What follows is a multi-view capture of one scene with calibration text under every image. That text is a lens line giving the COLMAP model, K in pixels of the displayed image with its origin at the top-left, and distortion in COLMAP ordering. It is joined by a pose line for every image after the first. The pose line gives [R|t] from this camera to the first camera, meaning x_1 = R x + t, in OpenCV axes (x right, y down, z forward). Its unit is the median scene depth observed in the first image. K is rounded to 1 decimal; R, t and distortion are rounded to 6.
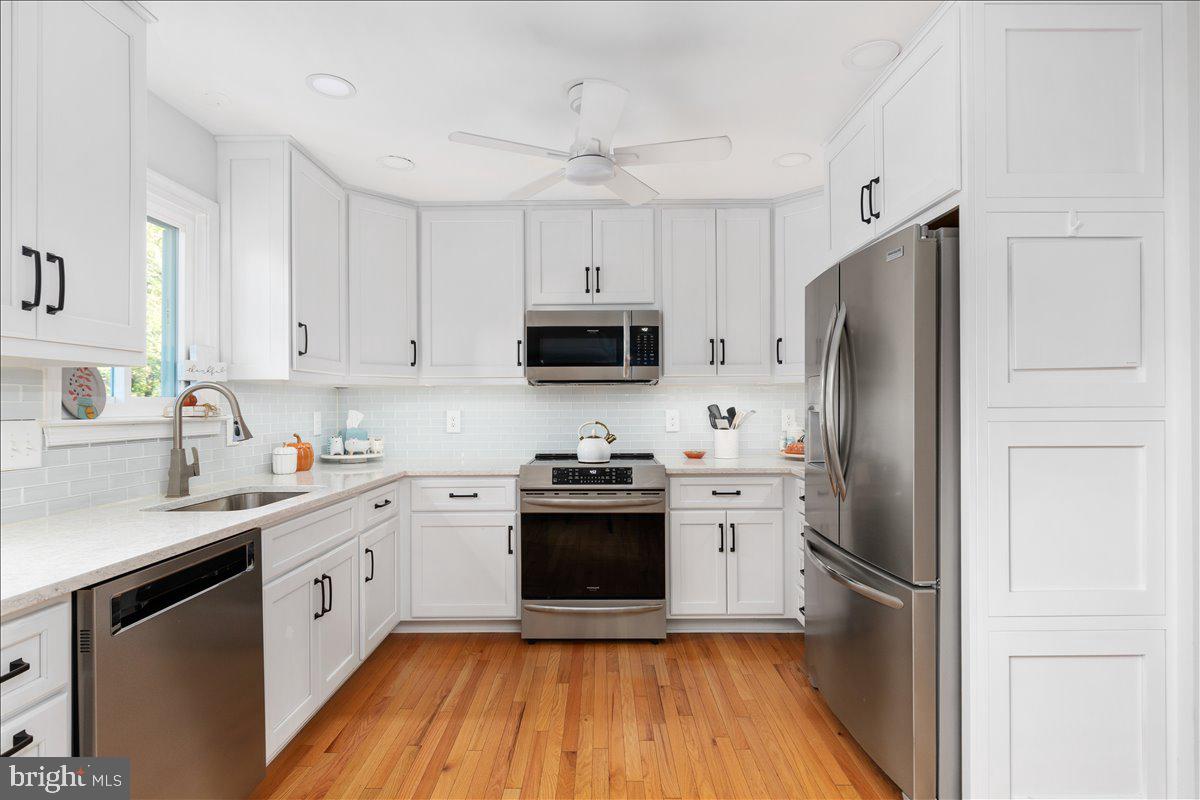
lens RADIAL K [[552.4, 0, 600.0], [0, 552.4, 400.0], [0, 0, 1]] dist [-0.002782, -0.000143]
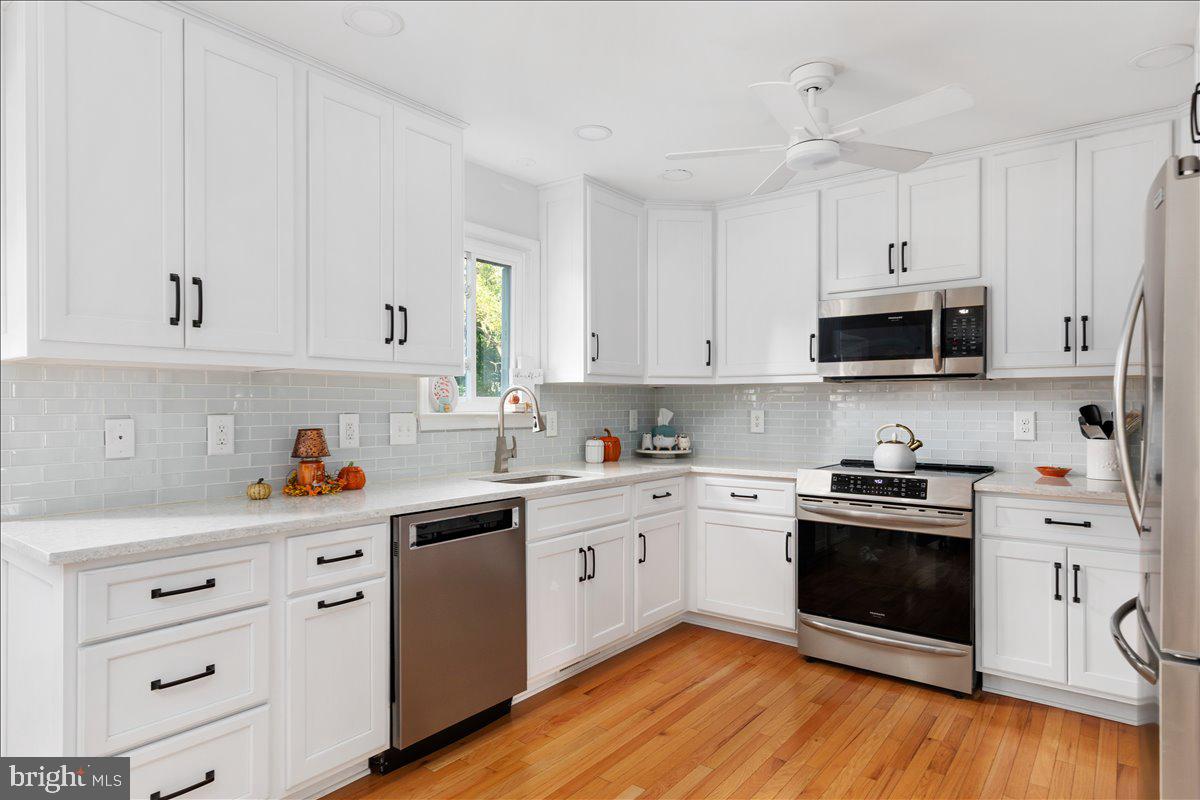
lens RADIAL K [[598.4, 0, 593.8], [0, 598.4, 401.0], [0, 0, 1]] dist [-0.001445, 0.000014]
pose [[0.819380, 0.001221, -0.573249, 0.161824], [0.001063, 0.999993, 0.003650, -0.000729], [0.573250, -0.003600, 0.819373, -0.030802]]
